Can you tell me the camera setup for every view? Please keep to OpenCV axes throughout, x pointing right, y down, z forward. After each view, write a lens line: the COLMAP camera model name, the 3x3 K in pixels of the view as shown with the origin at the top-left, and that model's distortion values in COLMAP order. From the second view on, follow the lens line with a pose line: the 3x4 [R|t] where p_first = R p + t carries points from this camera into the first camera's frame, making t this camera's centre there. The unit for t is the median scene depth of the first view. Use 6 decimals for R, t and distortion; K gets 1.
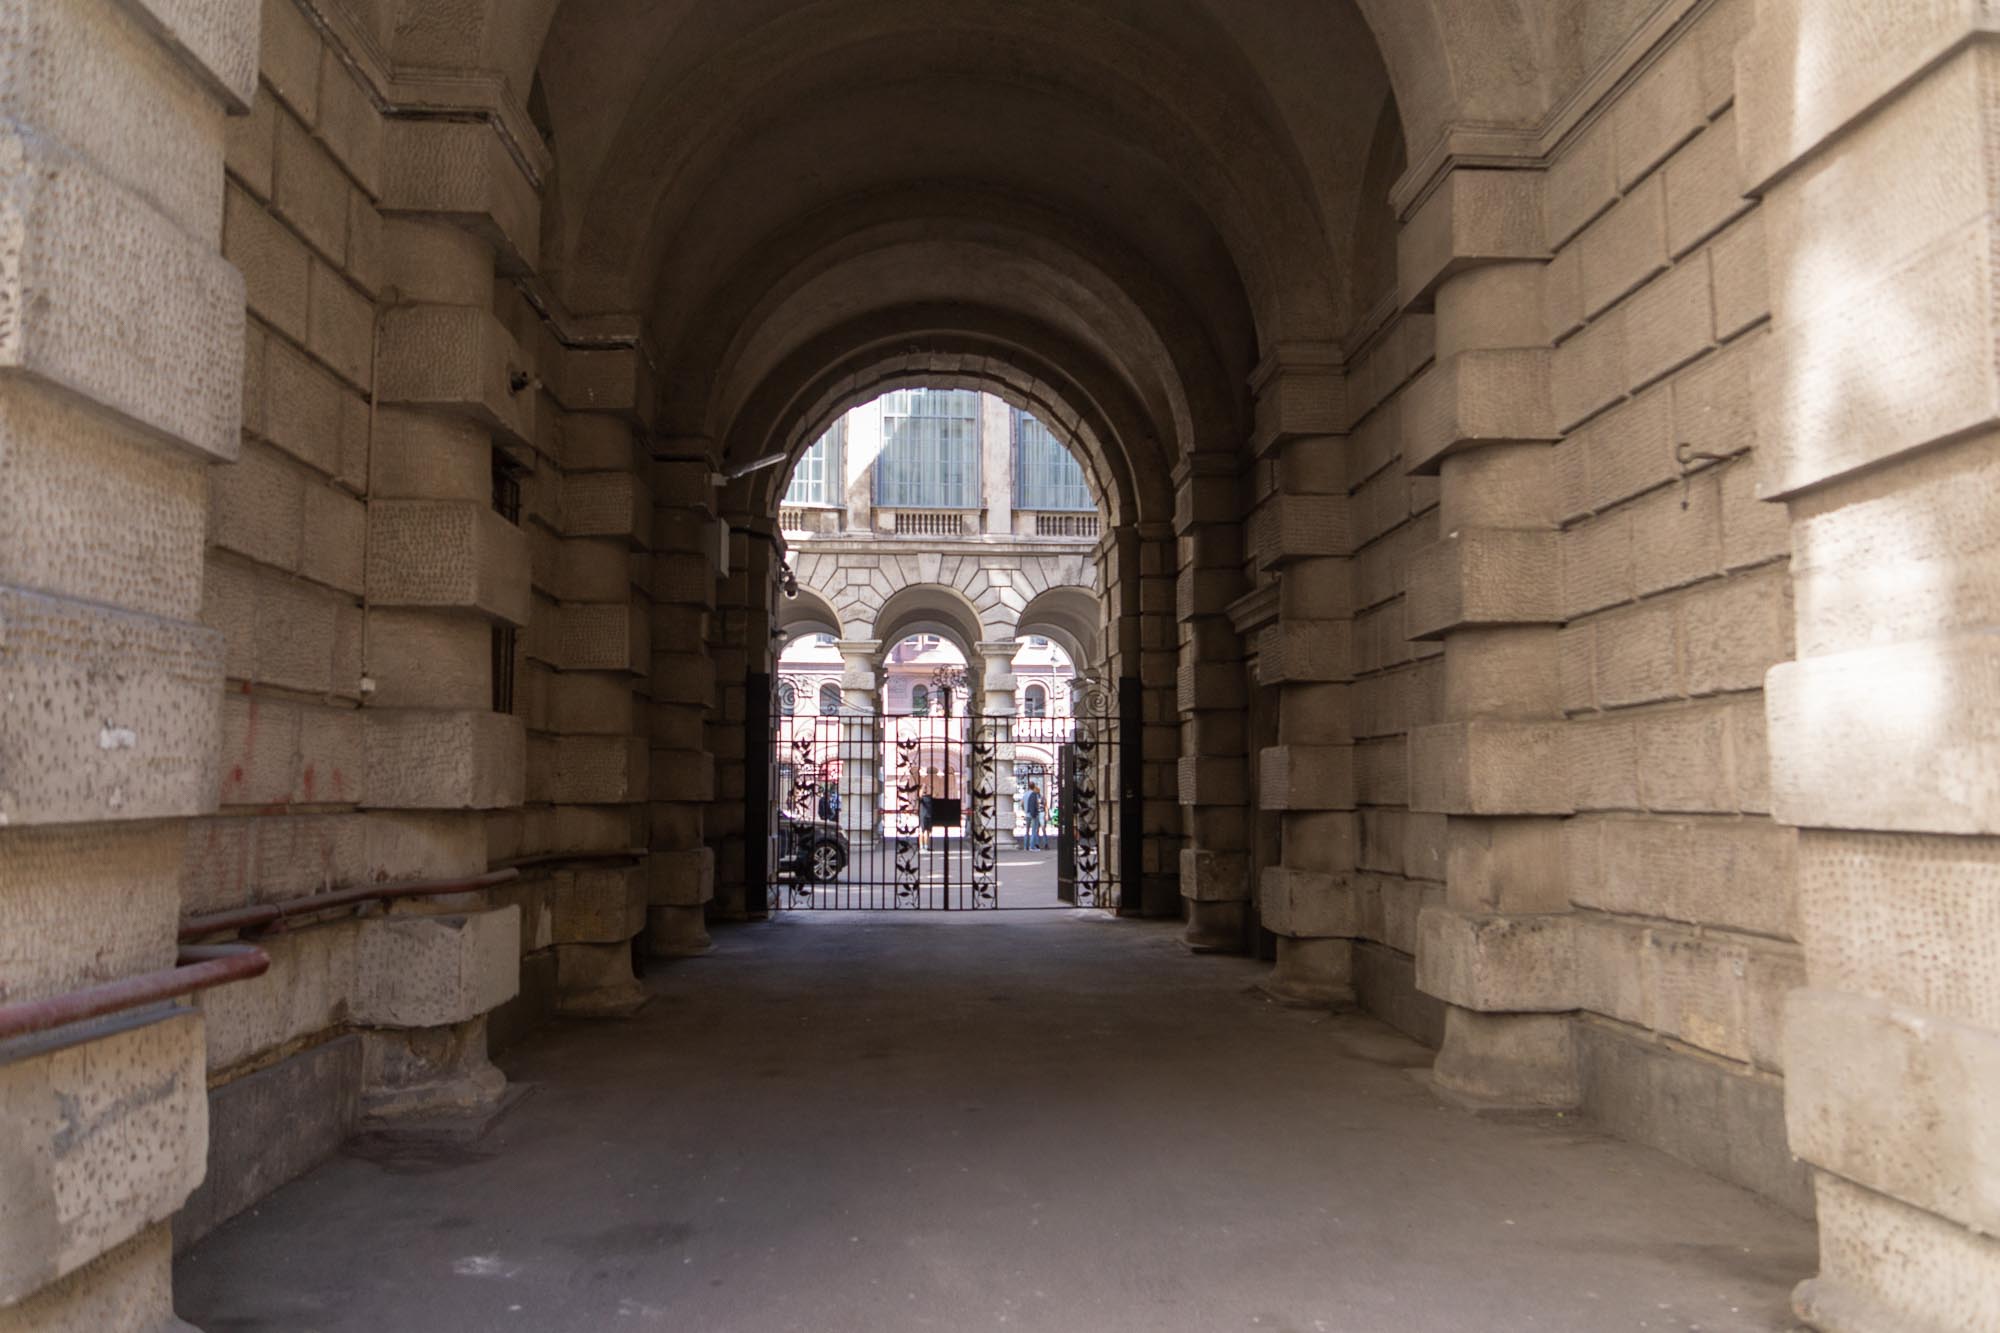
lens RADIAL K [[1360.9, 0, 999.7], [0, 1360.9, 669.7], [0, 0, 1]] dist [-0.006663, -0.000239]
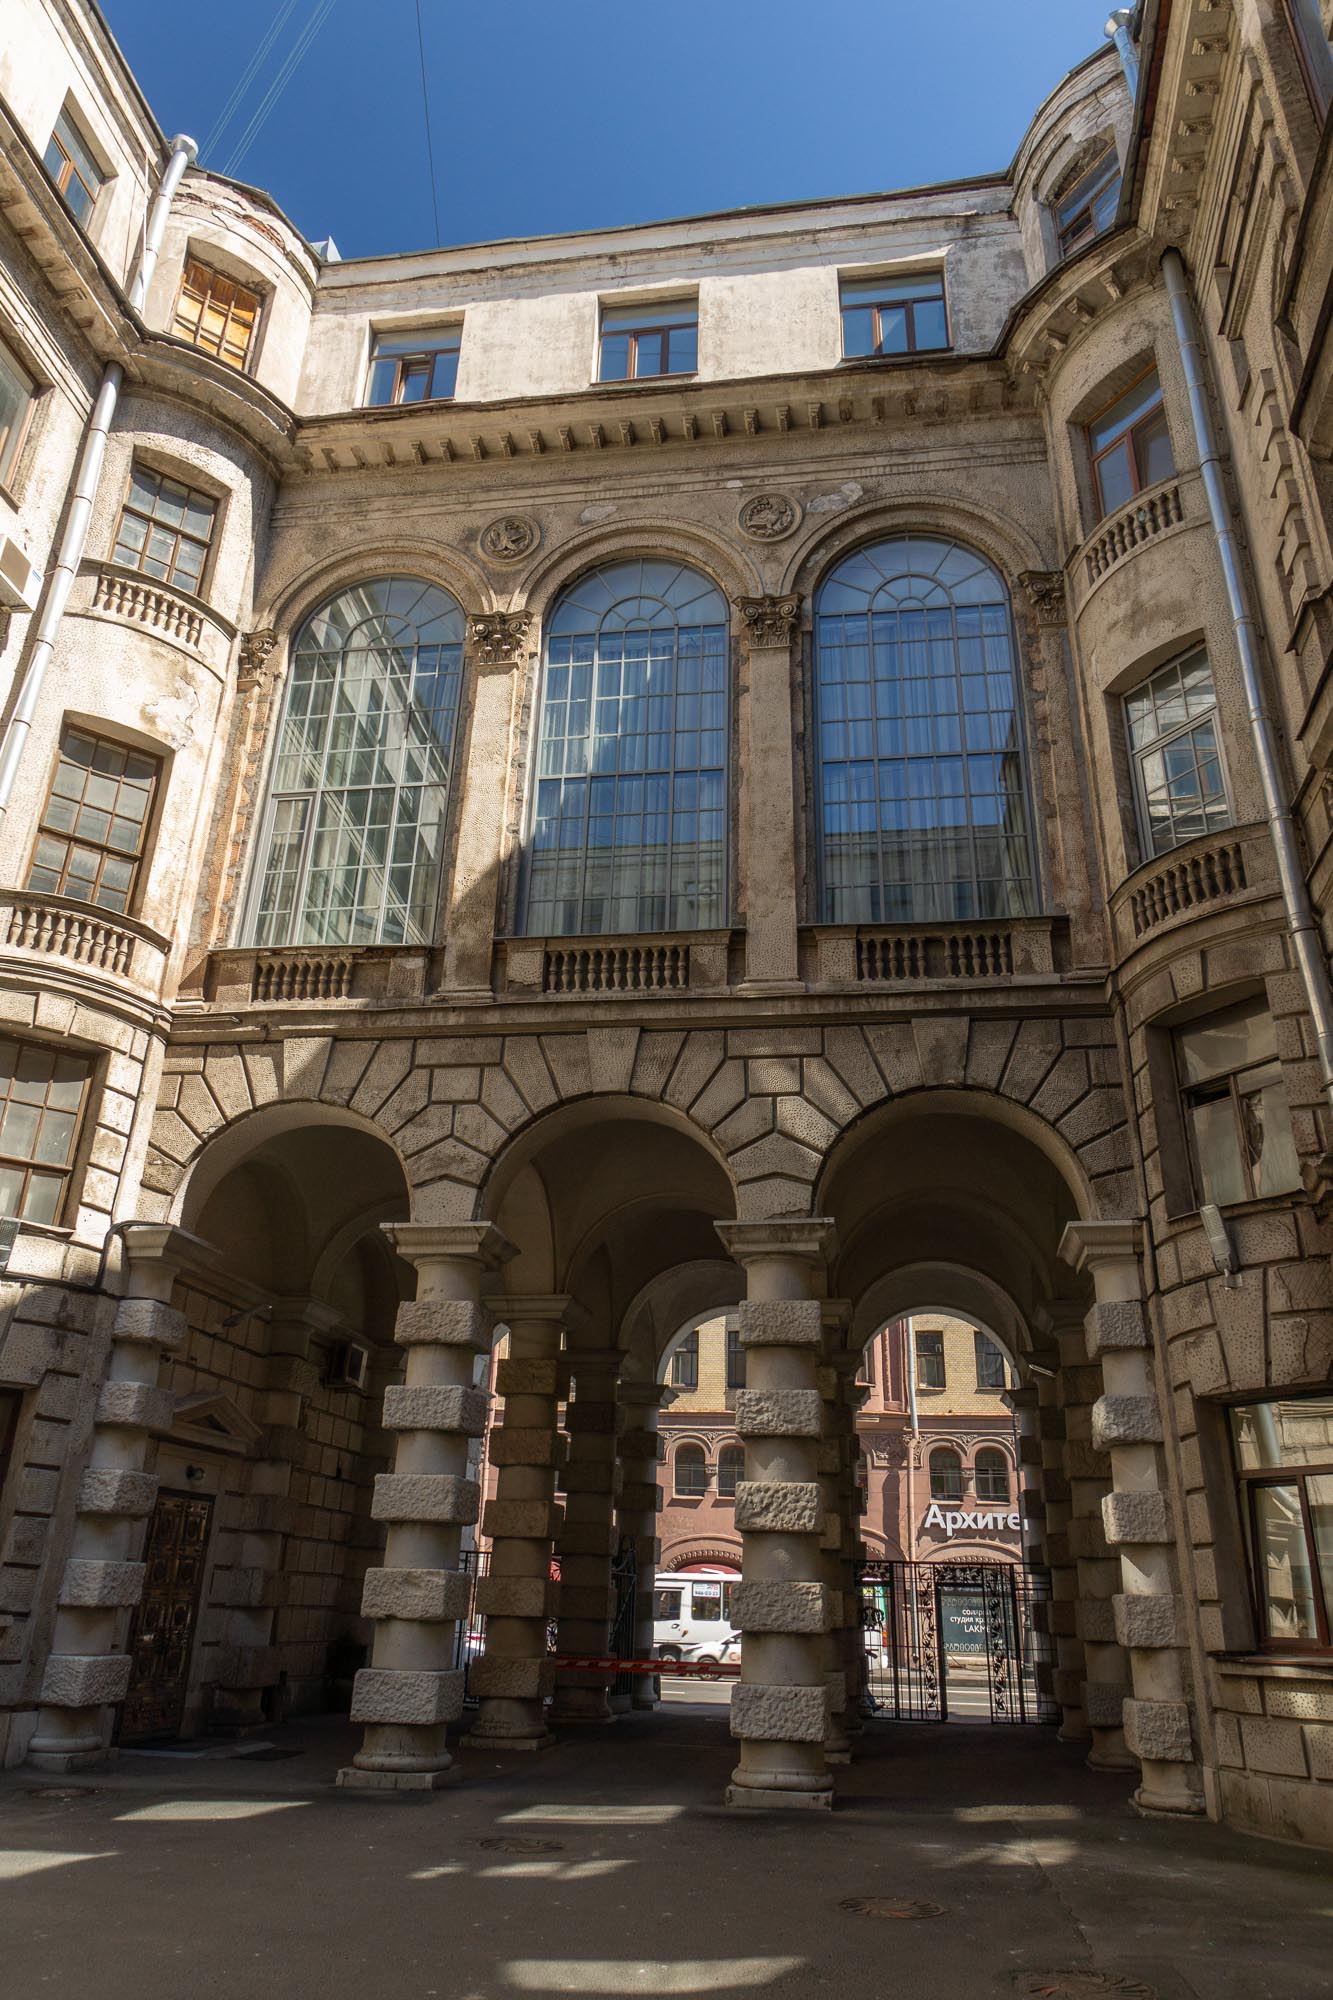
lens RADIAL K [[1360.9, 0, 672.2], [0, 1360.9, 998.1], [0, 0, 1]] dist [-0.006663, -0.000239]
pose [[0.977601, -0.064722, -0.200266, 0.056218], [-0.003612, 0.946243, -0.323436, 0.048489], [0.210434, 0.316915, 0.924815, 0.590393]]
